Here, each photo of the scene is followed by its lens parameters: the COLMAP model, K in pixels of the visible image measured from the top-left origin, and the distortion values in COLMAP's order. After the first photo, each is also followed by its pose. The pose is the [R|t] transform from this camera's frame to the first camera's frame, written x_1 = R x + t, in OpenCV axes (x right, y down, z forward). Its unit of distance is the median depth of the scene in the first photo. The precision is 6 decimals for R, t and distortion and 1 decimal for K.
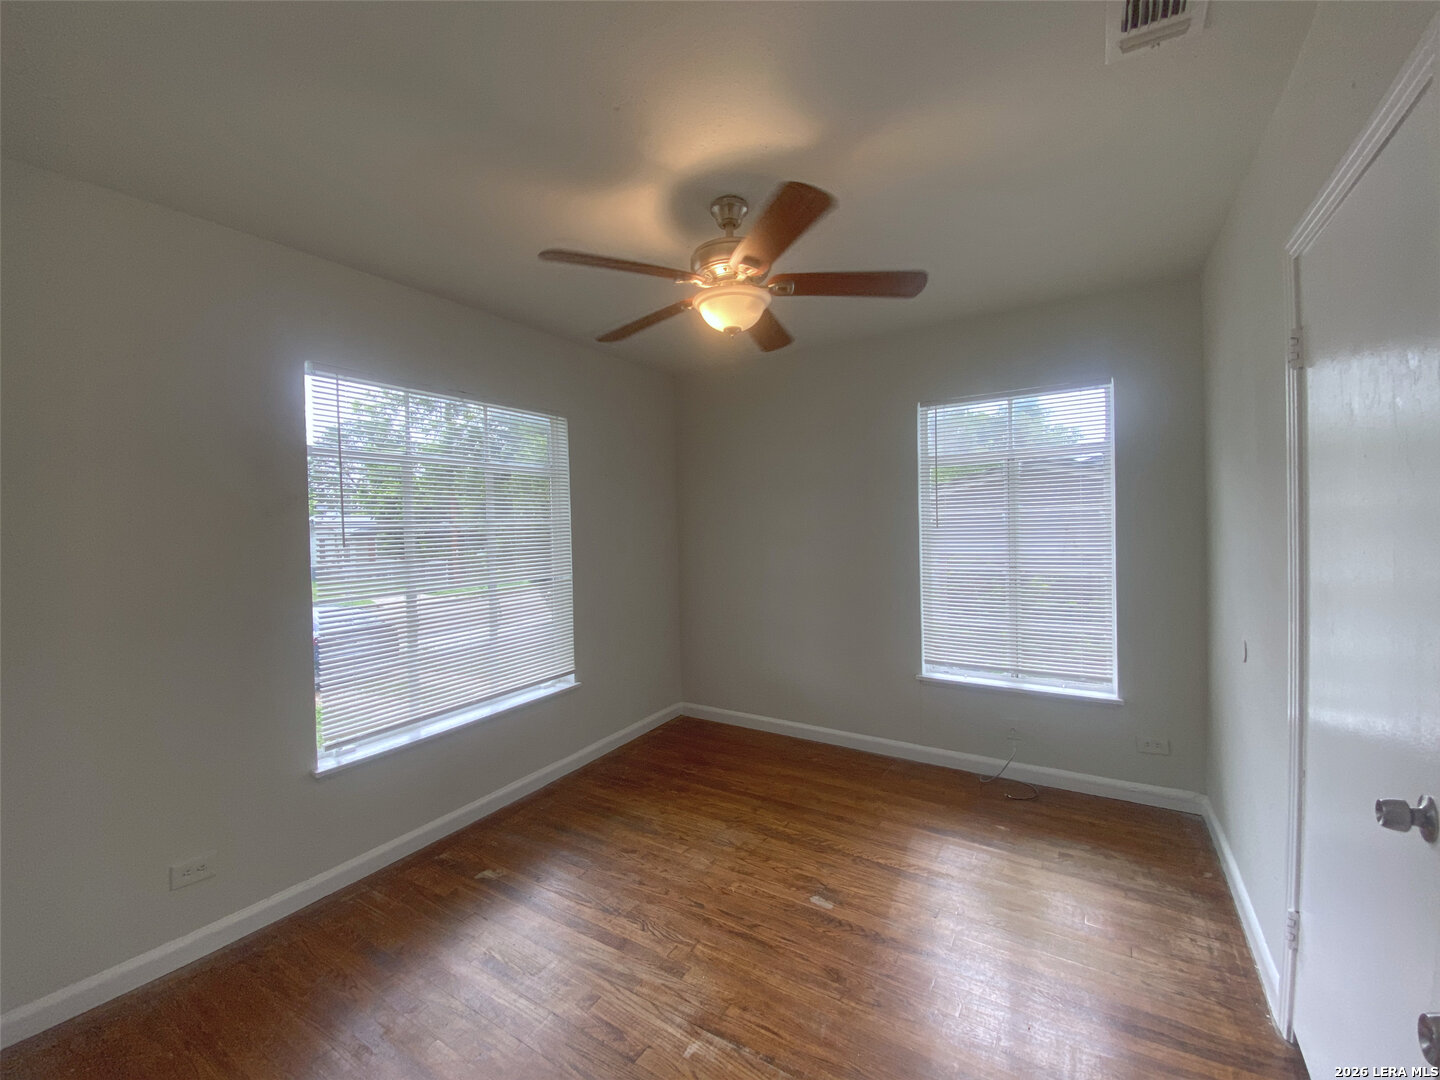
lens RADIAL K [[583.9, 0, 719.0], [0, 583.9, 533.1], [0, 0, 1]] dist [0.031159, -0.025311]
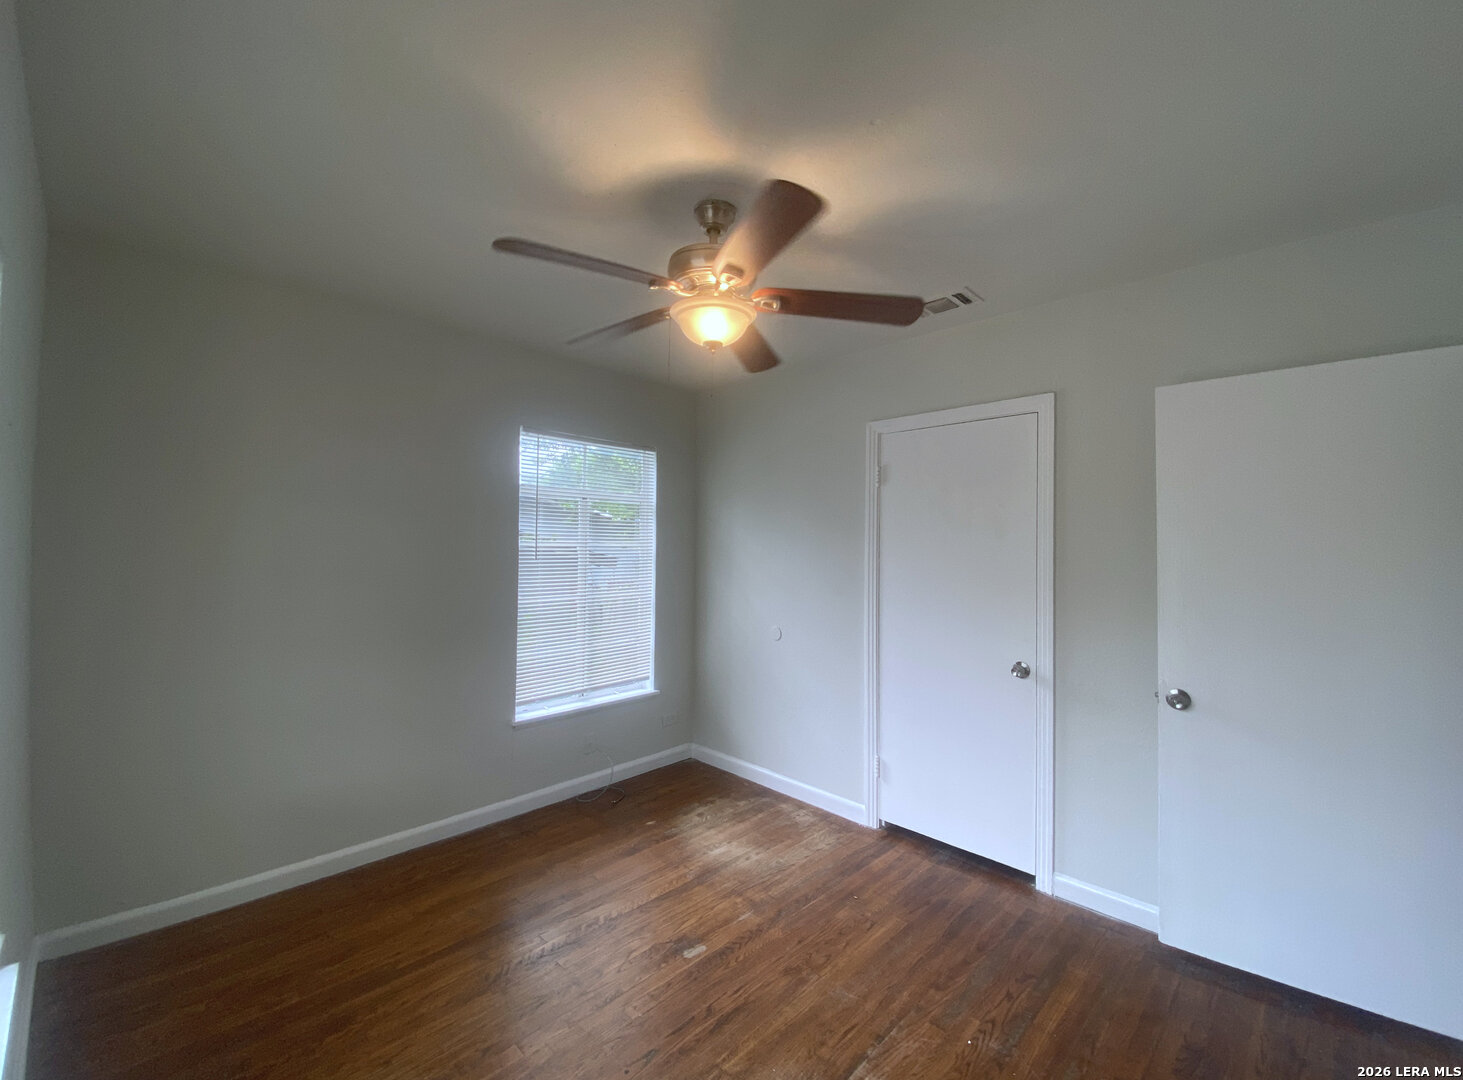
lens RADIAL K [[633.9, 0, 685.5], [0, 633.9, 529.2], [0, 0, 1]] dist [-0.000092, -0.014367]
pose [[0.228476, 0.046668, 0.972430, -0.864762], [0.011761, 0.998645, -0.050689, -0.004180], [-0.973478, 0.023018, 0.227618, 0.772513]]
